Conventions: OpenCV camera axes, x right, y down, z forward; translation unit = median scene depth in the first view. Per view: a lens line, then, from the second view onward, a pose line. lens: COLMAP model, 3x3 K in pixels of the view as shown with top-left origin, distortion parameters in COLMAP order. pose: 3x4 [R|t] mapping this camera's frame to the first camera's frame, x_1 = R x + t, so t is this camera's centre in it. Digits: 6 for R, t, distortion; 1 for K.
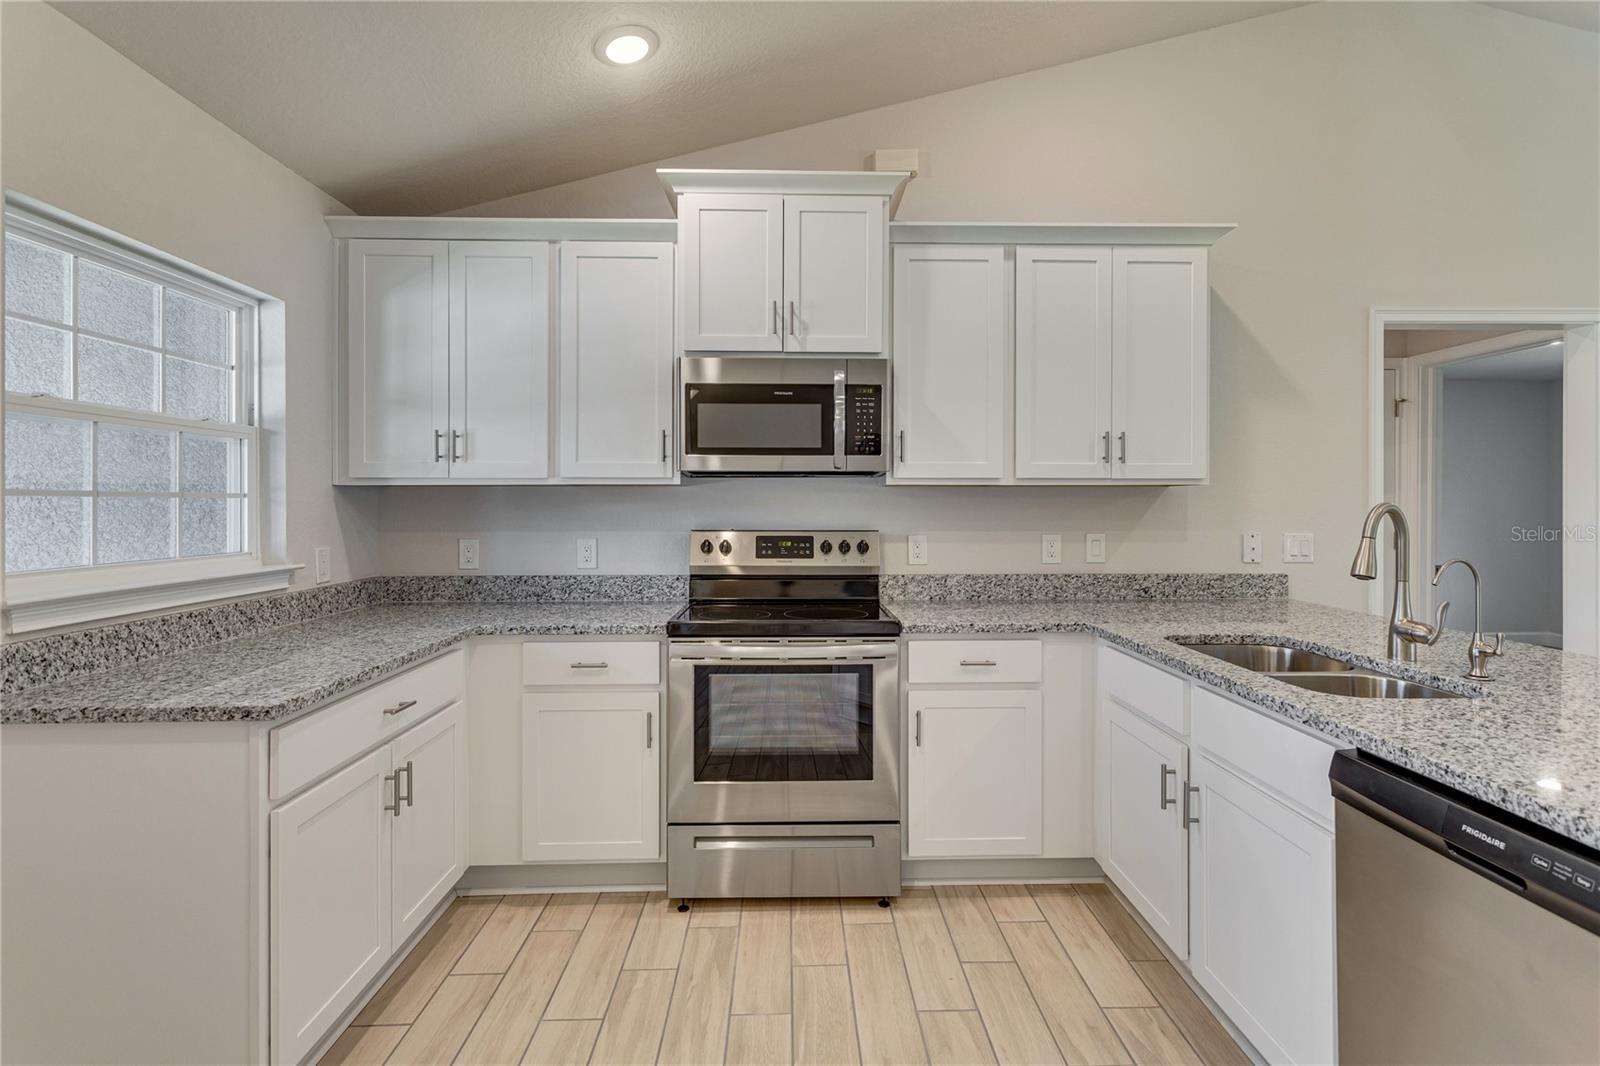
lens RADIAL K [[761.0, 0, 802.1], [0, 761.0, 506.1], [0, 0, 1]] dist [0.001267, 0.002483]
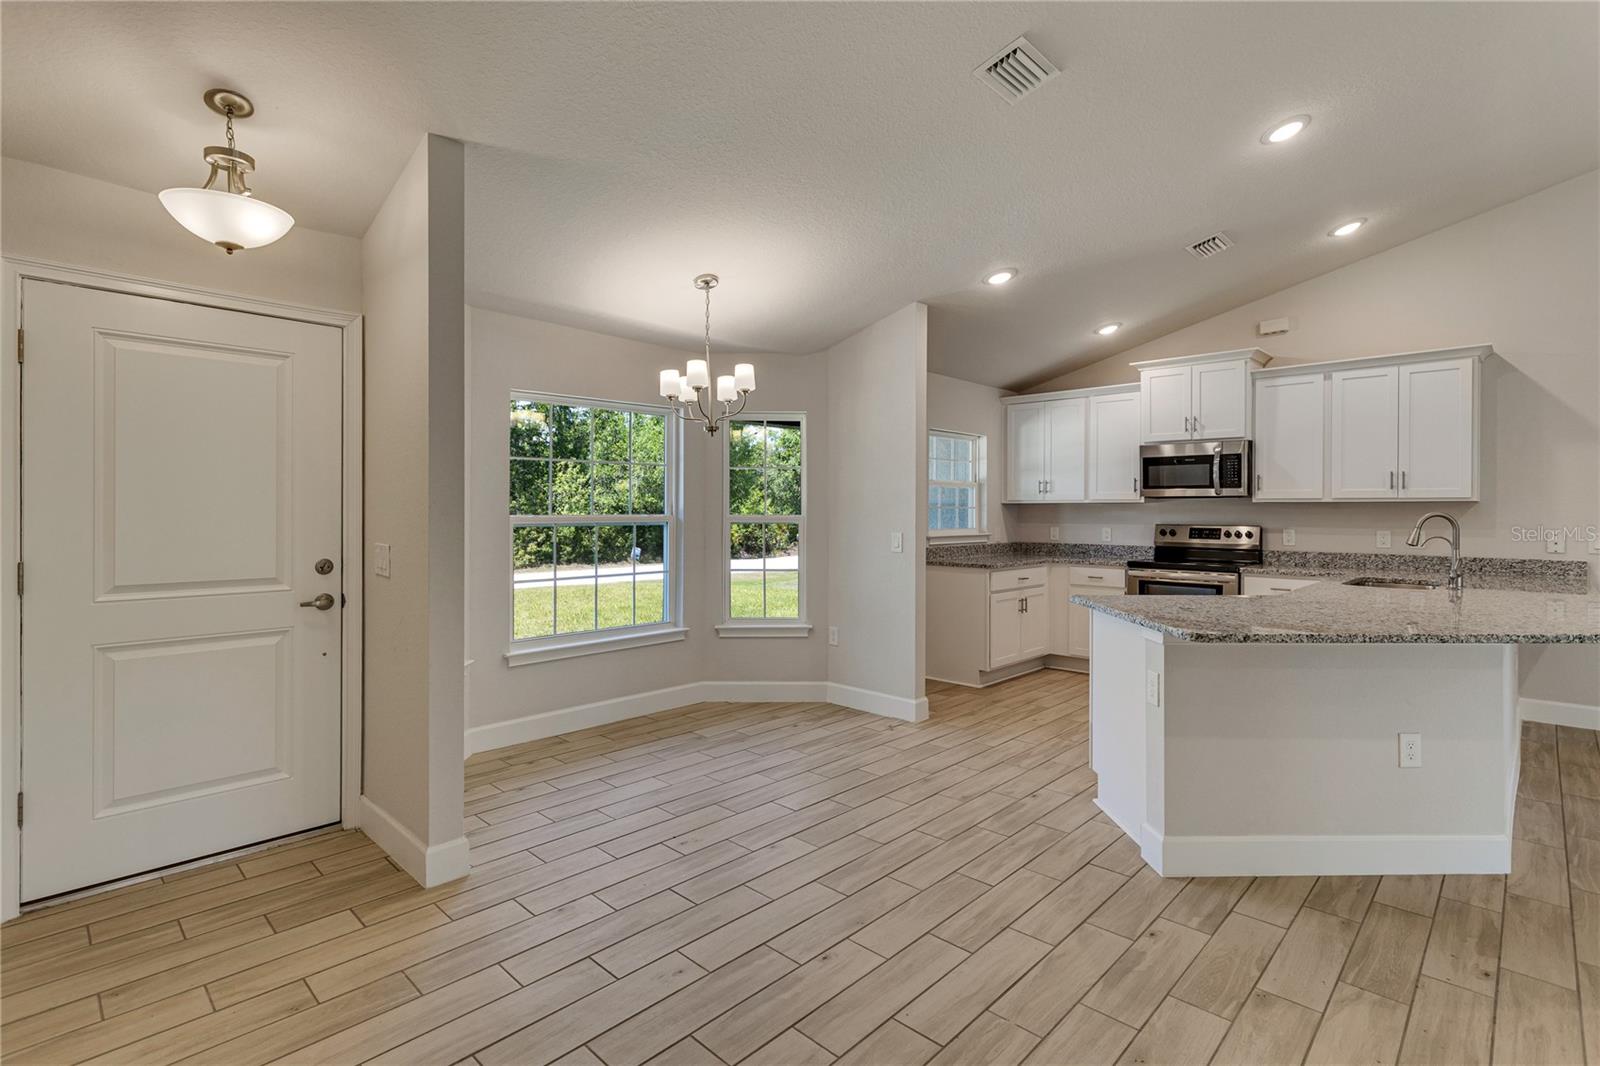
lens RADIAL K [[761.0, 0, 793.4], [0, 761.0, 508.9], [0, 0, 1]] dist [0.001267, 0.002483]
pose [[0.697848, 0.002543, -0.716241, 0.766788], [-0.004467, 0.999990, -0.000802, -0.004239], [0.716232, 0.003759, 0.697852, -1.354548]]
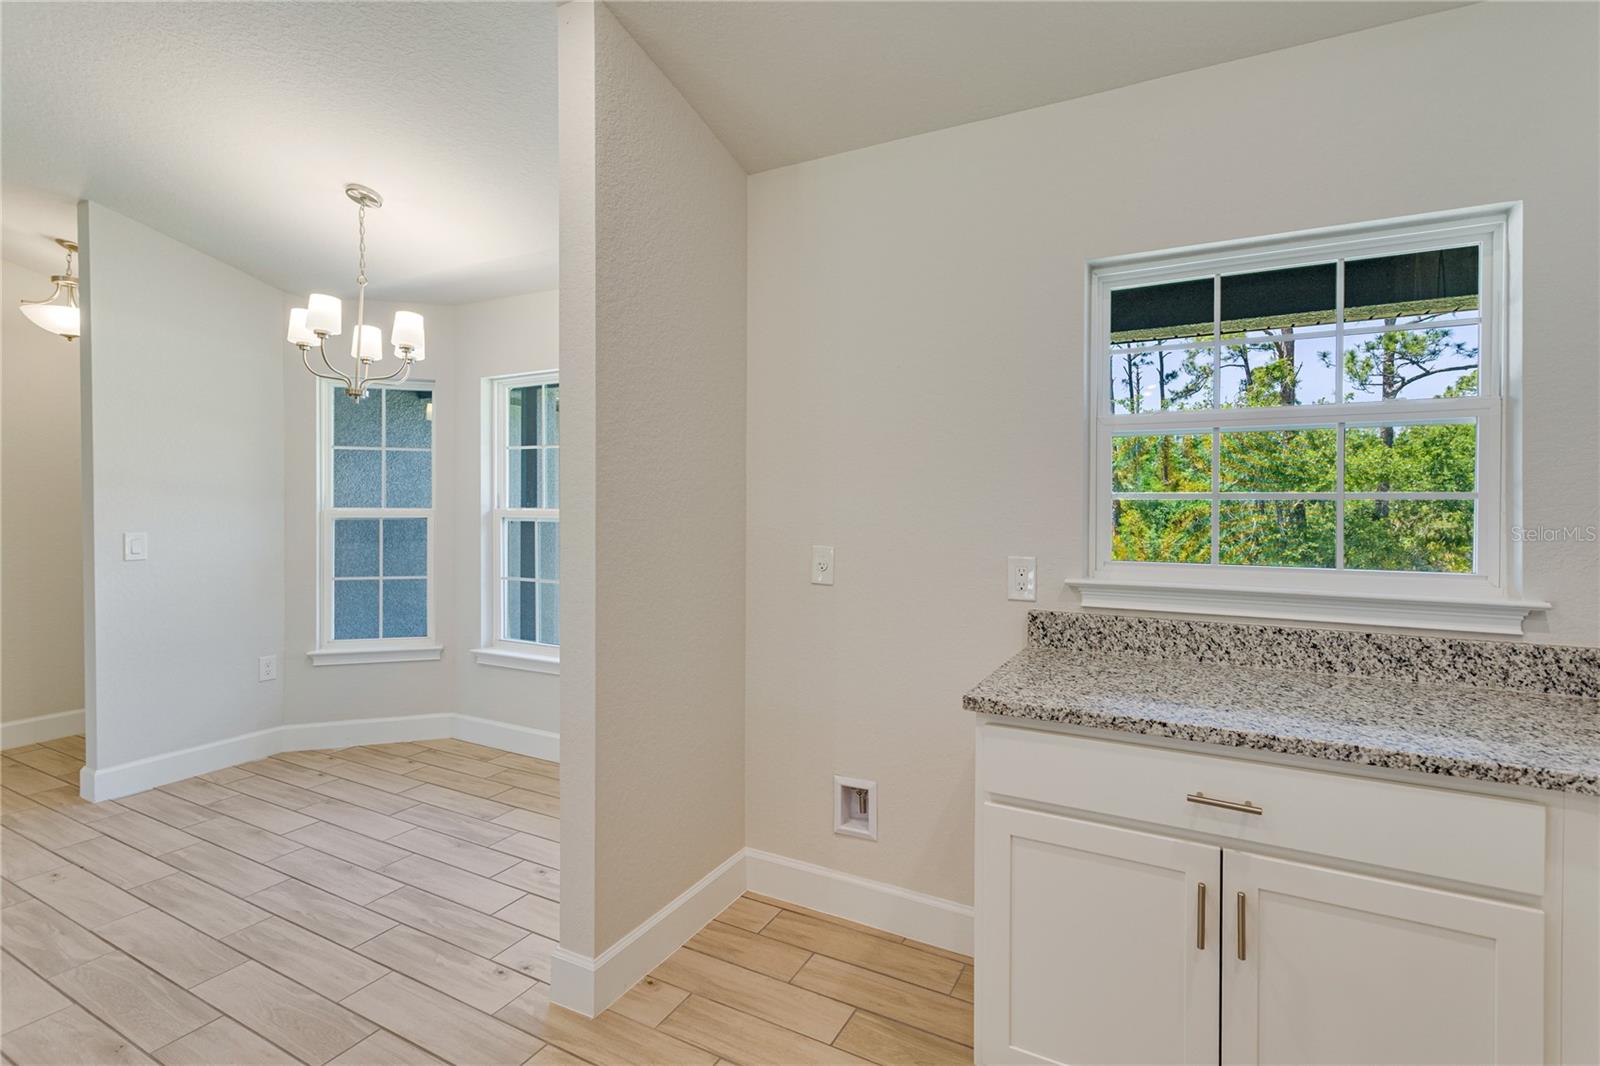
lens RADIAL K [[761.0, 0, 805.9], [0, 761.0, 510.0], [0, 0, 1]] dist [0.001267, 0.002483]
pose [[-0.495762, 0.007608, -0.868425, 0.195741], [-0.005845, 0.999910, 0.012097, -0.004892], [0.868439, 0.011074, -0.495673, 0.774023]]
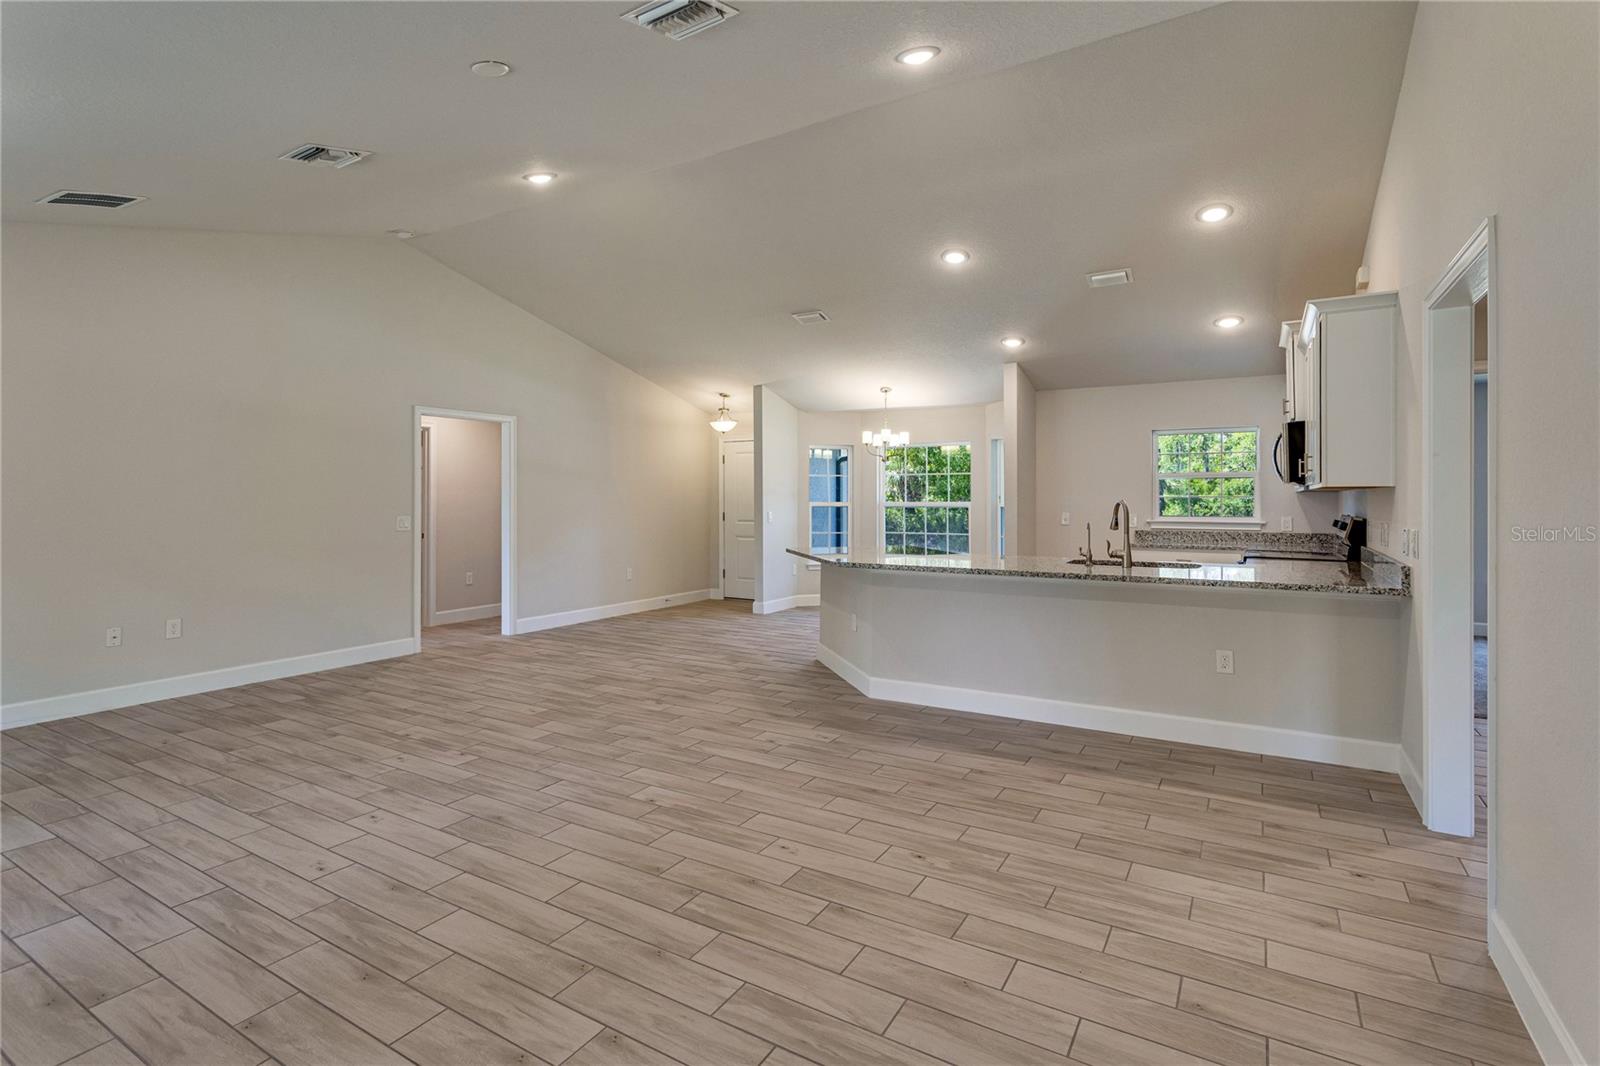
lens RADIAL K [[761.0, 0, 796.9], [0, 761.0, 483.3], [0, 0, 1]] dist [0.001267, 0.002483]
pose [[-0.545504, -0.017168, -0.837932, 2.470077], [-0.000452, 0.999796, -0.020190, -0.005021], [0.838108, -0.010635, -0.545401, 1.074858]]
